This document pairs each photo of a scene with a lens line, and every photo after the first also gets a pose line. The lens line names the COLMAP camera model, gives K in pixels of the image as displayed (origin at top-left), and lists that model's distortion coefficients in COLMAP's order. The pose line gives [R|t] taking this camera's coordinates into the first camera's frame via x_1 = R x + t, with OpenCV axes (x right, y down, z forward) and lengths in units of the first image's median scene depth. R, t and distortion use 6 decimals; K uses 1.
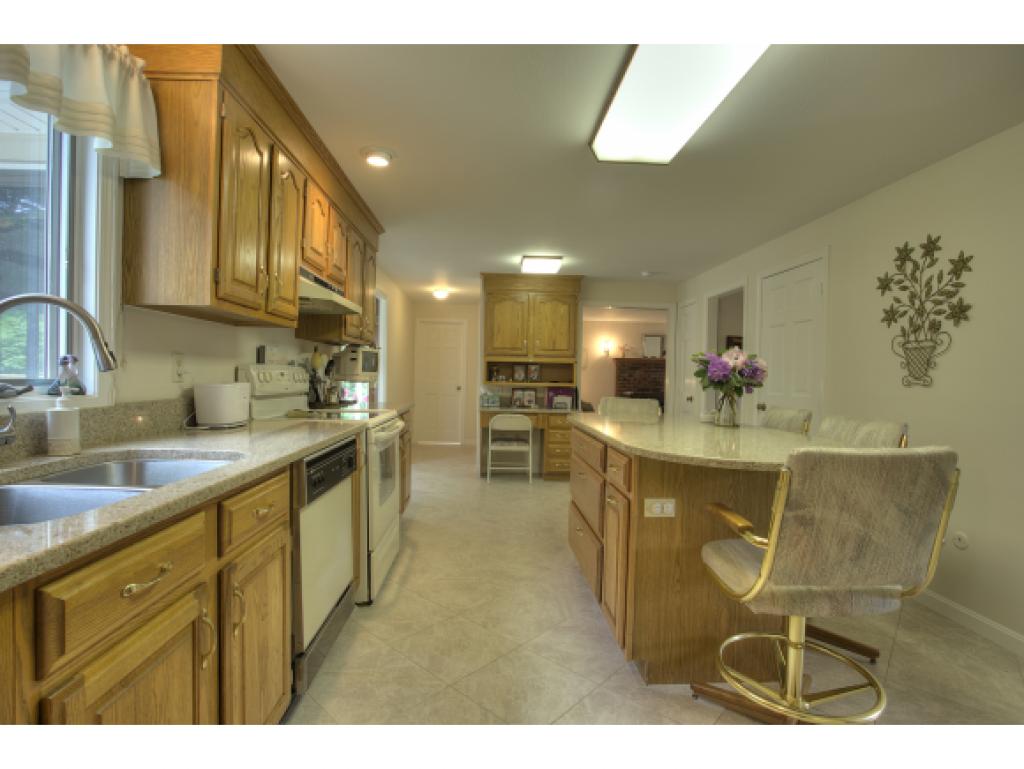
lens RADIAL K [[510.0, 0, 506.7], [0, 510.0, 387.9], [0, 0, 1]] dist [-0.004009, 0.000786]
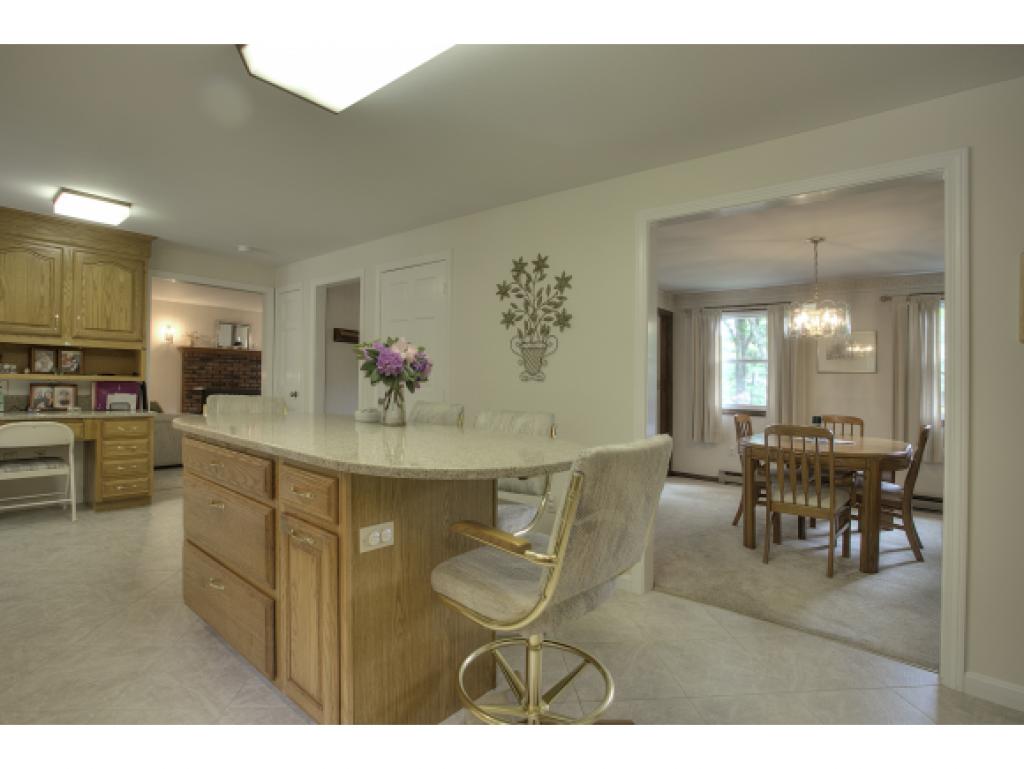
lens RADIAL K [[518.4, 0, 519.0], [0, 518.4, 383.8], [0, 0, 1]] dist [-0.026701, 0.004938]
pose [[0.690831, -0.004124, 0.723004, -0.074714], [0.001648, 0.999990, 0.004129, -0.001029], [-0.723014, -0.001661, 0.690831, 0.185265]]
